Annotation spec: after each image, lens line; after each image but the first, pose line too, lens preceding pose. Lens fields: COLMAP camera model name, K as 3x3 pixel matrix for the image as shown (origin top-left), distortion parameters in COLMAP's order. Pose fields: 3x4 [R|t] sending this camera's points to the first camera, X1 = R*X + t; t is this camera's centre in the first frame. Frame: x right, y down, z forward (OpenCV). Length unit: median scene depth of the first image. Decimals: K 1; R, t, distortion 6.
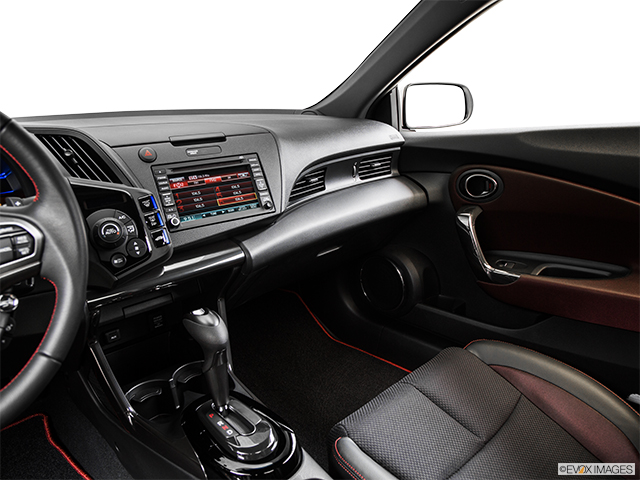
lens RADIAL K [[480.3, 0, 320.0], [0, 480.3, 240.0], [0, 0, 1]] dist [-0.087794, 0.002382]
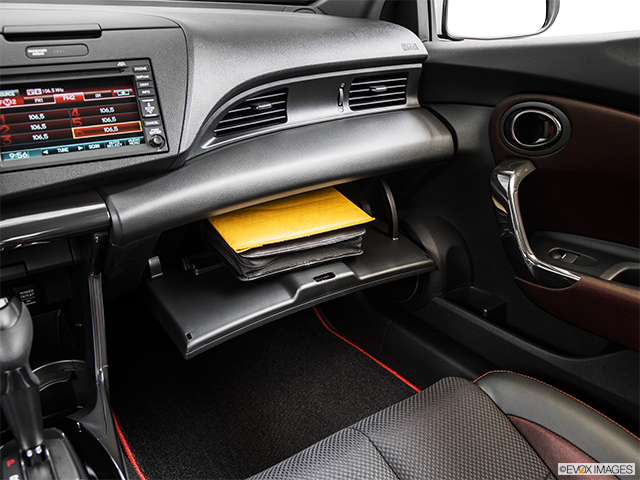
lens RADIAL K [[553.5, 0, 320.0], [0, 553.5, 240.0], [0, 0, 1]] dist [-0.069866, 0.050455]
pose [[0.985688, 0.081724, -0.147448, 0.200977], [-0.066466, 0.992185, 0.105602, -0.029528], [0.154926, -0.094290, 0.983416, 0.263281]]
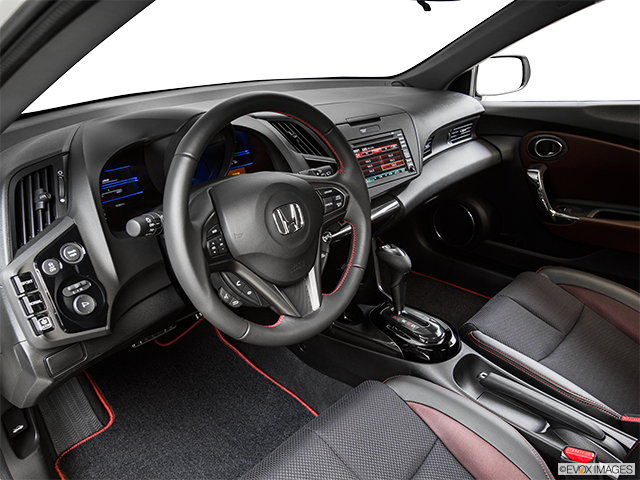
lens RADIAL K [[482.4, 0, 320.0], [0, 482.4, 240.0], [0, 0, 1]] dist [-0.006418, -0.000391]
pose [[0.998948, -0.016670, 0.042708, -0.383556], [0.011436, 0.992710, 0.119985, -0.034818], [-0.044397, -0.119370, 0.991857, -0.332031]]
